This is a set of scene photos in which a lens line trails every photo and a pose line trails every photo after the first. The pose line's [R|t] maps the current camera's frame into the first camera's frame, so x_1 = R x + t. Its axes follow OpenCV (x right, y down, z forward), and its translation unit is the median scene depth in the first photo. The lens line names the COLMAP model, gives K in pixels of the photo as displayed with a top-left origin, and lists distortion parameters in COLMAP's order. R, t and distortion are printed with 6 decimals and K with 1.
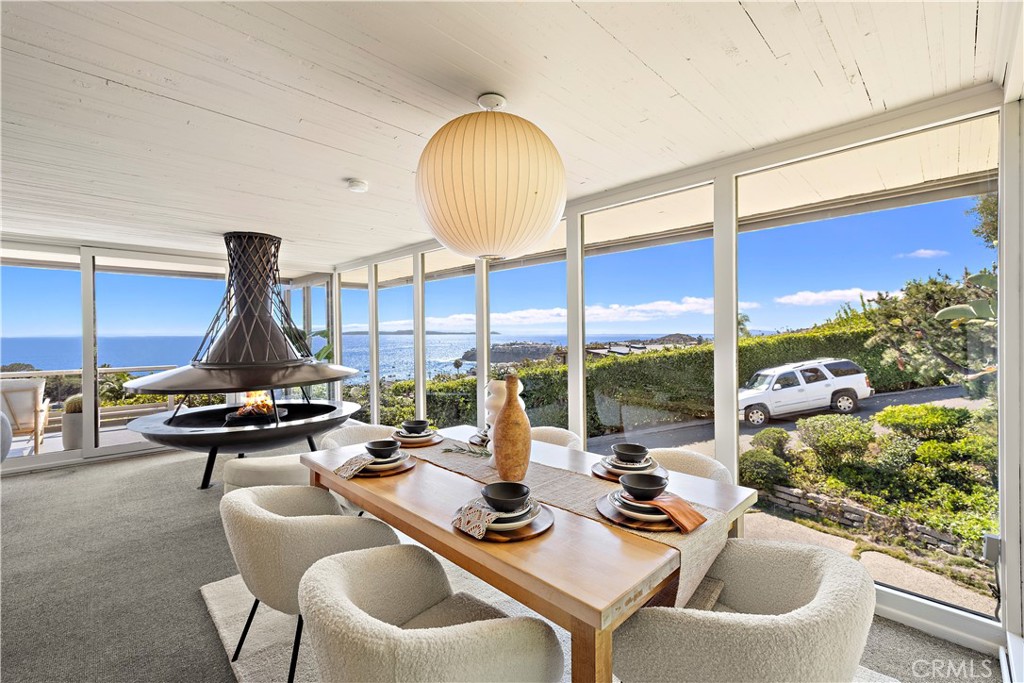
lens RADIAL K [[439.8, 0, 516.5], [0, 439.8, 336.6], [0, 0, 1]] dist [0.001602, 0.000614]
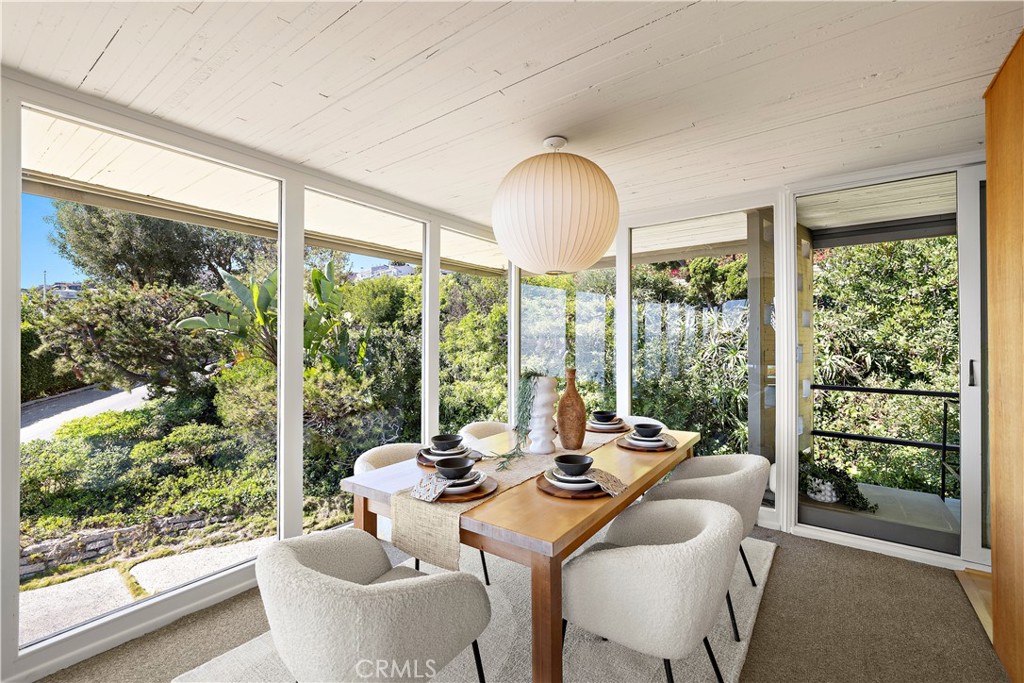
lens RADIAL K [[439.8, 0, 516.5], [0, 439.8, 336.6], [0, 0, 1]] dist [0.001602, 0.000614]
pose [[-0.167114, 0.009603, 0.985891, -0.280964], [0.007338, 0.999937, -0.008496, -0.002560], [-0.985910, 0.005815, -0.167174, 0.316229]]
